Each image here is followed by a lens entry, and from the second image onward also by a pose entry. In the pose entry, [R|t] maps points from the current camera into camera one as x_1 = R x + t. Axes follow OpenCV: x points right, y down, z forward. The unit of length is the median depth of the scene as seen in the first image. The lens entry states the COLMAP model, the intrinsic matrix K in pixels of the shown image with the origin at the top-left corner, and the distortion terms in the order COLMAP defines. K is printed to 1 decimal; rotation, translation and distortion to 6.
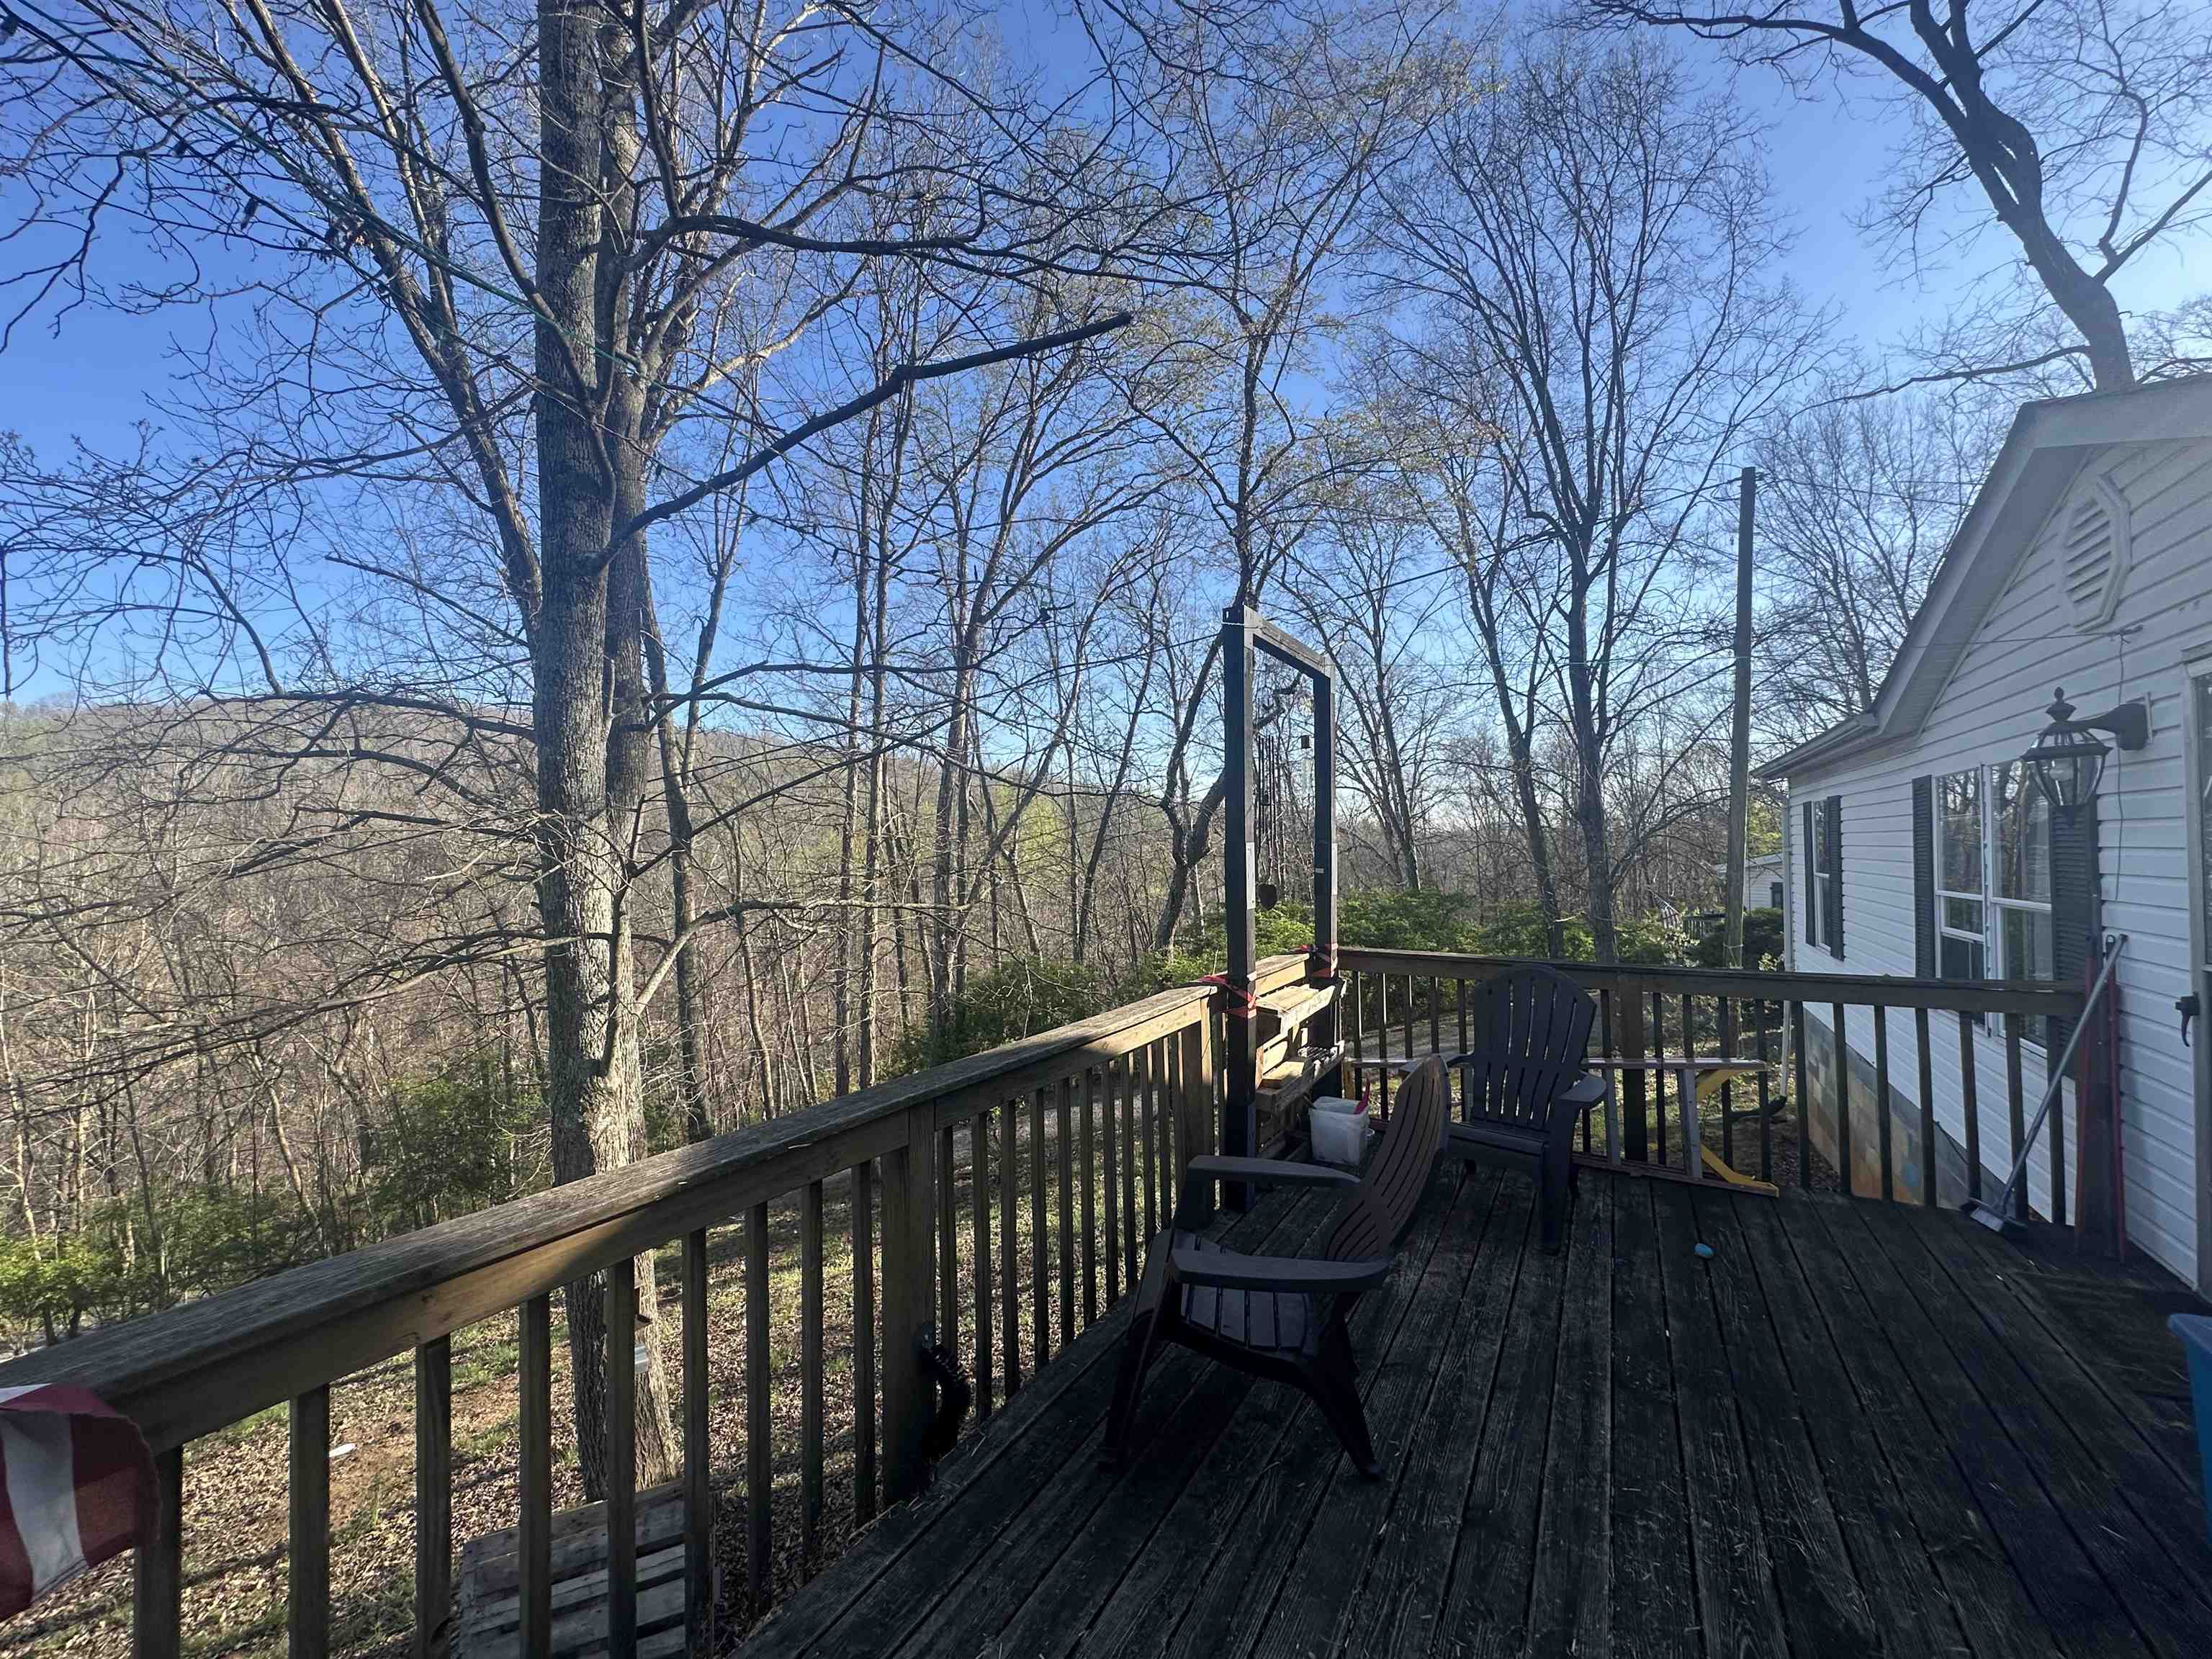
lens RADIAL K [[883.2, 0, 1102.7], [0, 883.2, 829.2], [0, 0, 1]] dist [-0.001992, 0.000629]
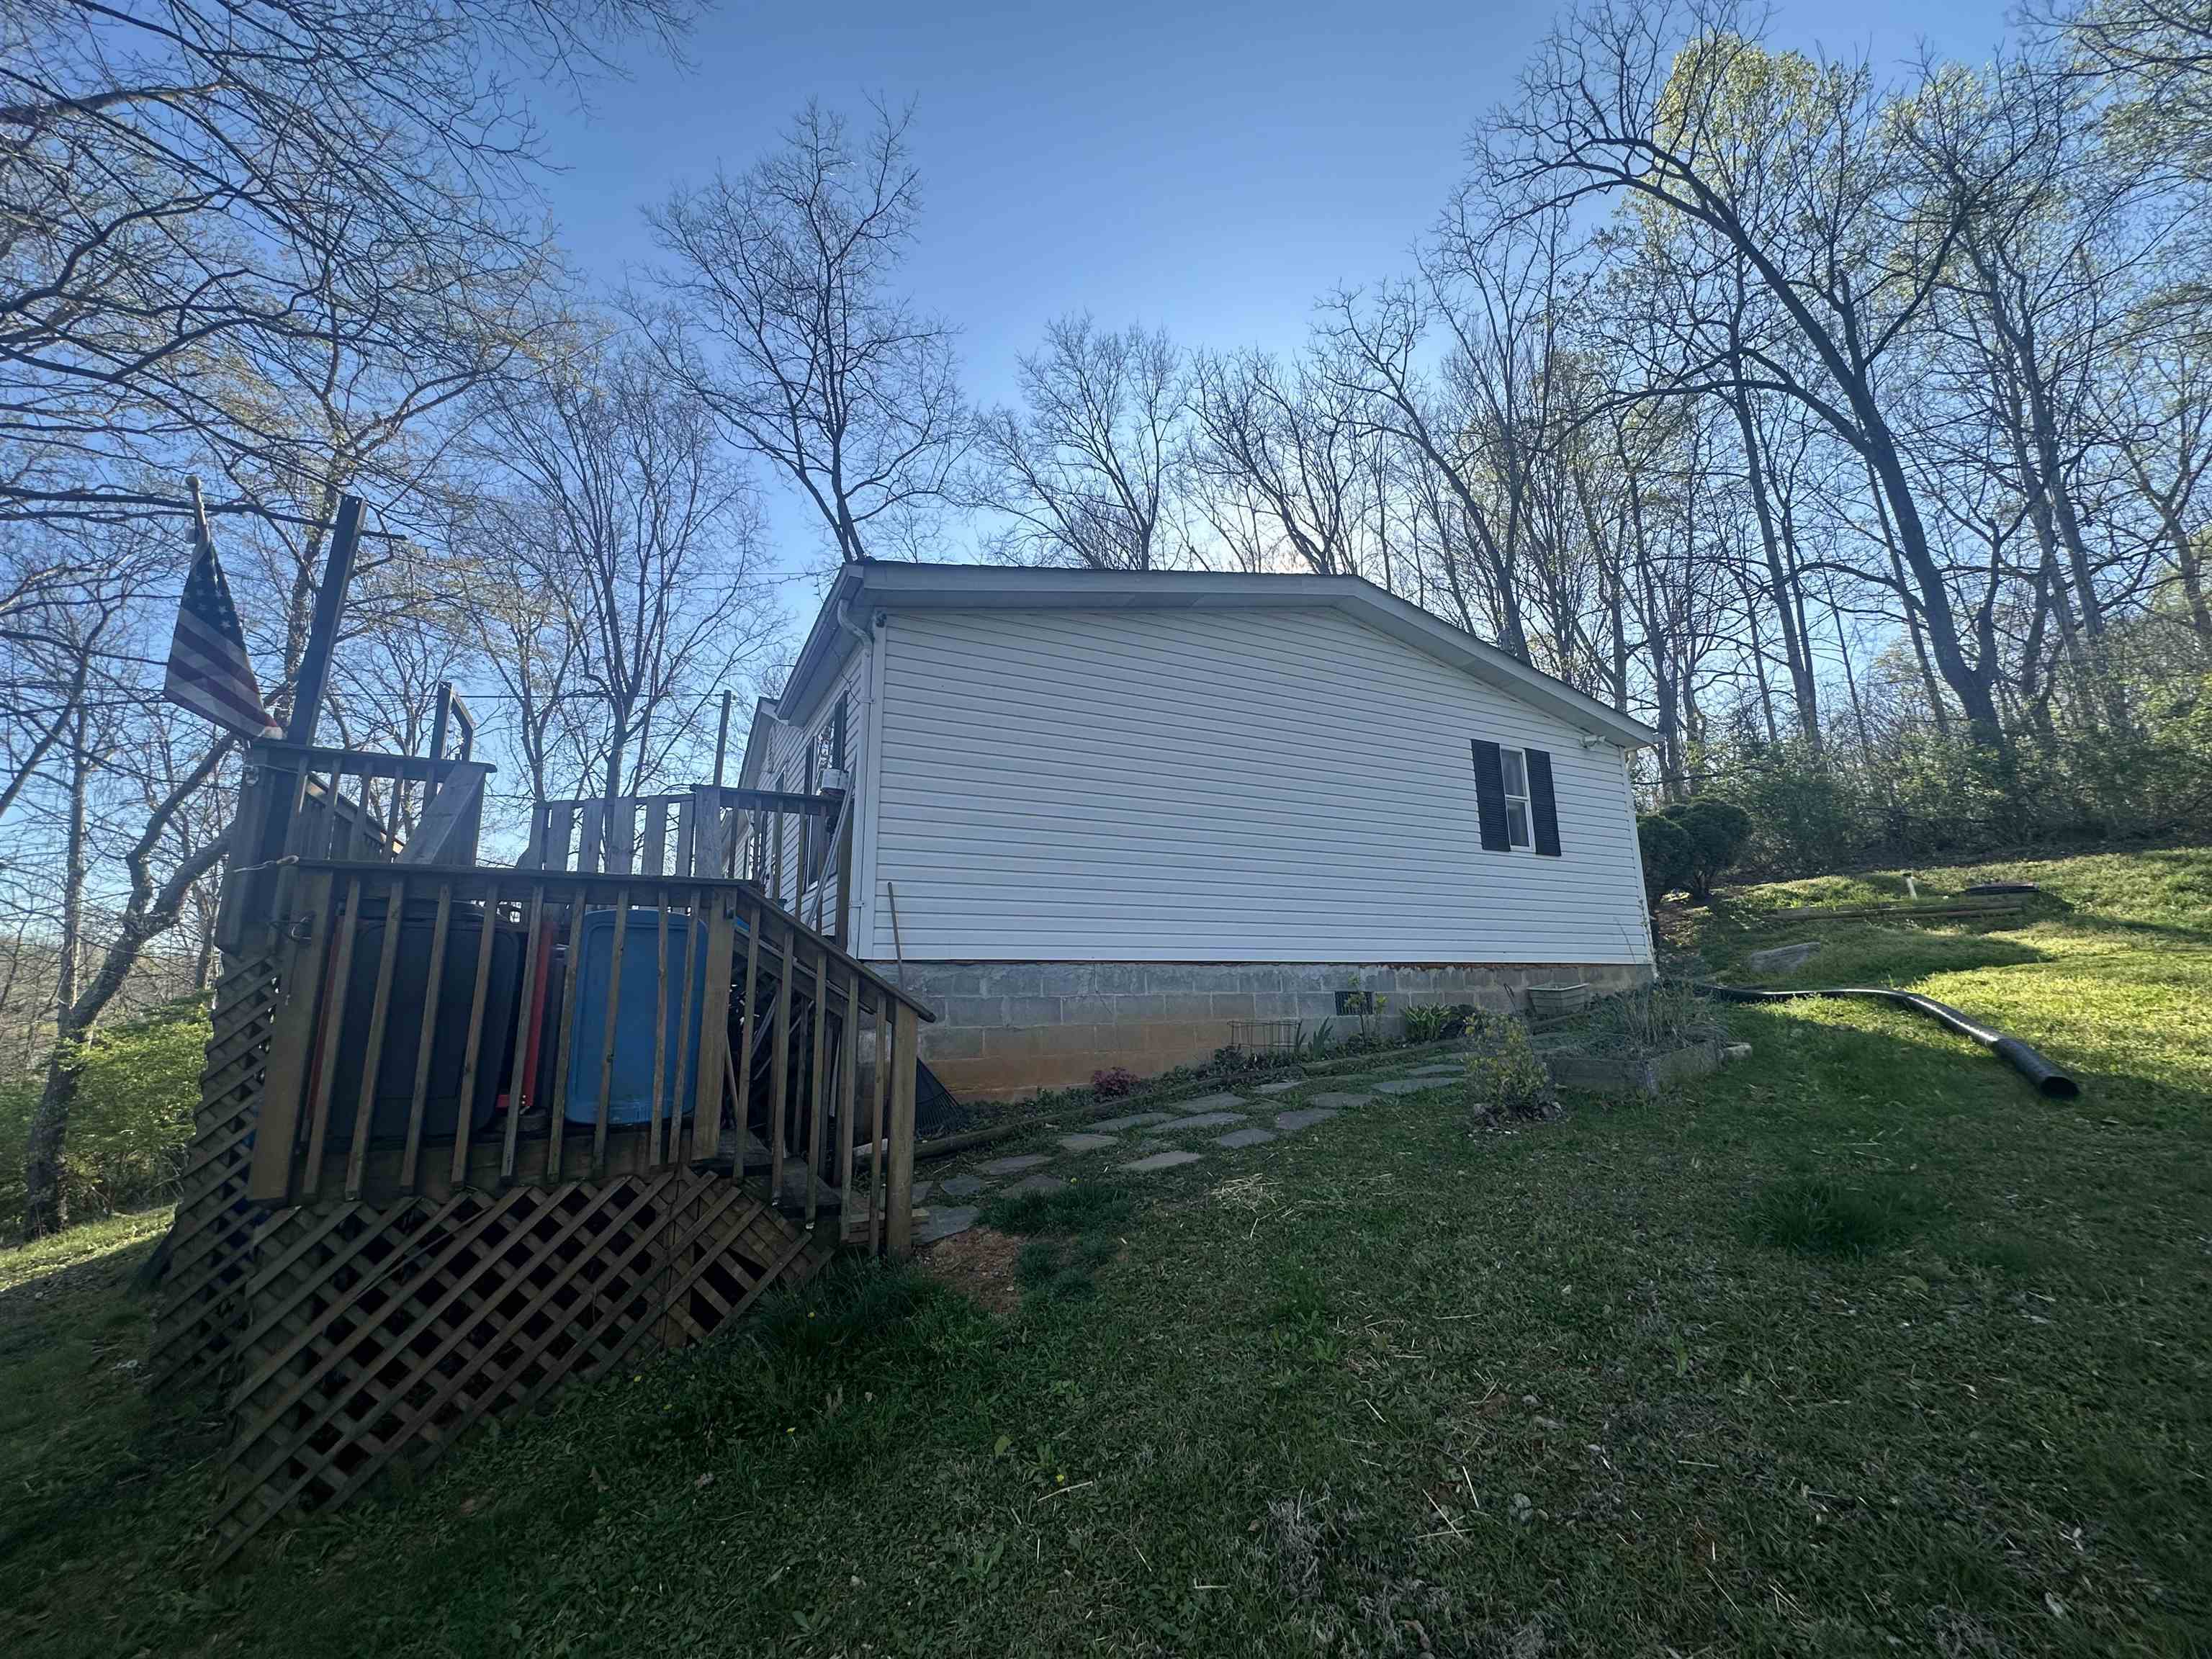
lens RADIAL K [[883.2, 0, 1104.9], [0, 883.2, 822.2], [0, 0, 1]] dist [-0.001992, 0.000629]
pose [[0.534445, 0.157915, 0.830320, -0.128540], [0.000695, 0.982308, -0.187269, 0.081984], [-0.845203, 0.100662, 0.524880, -0.253563]]
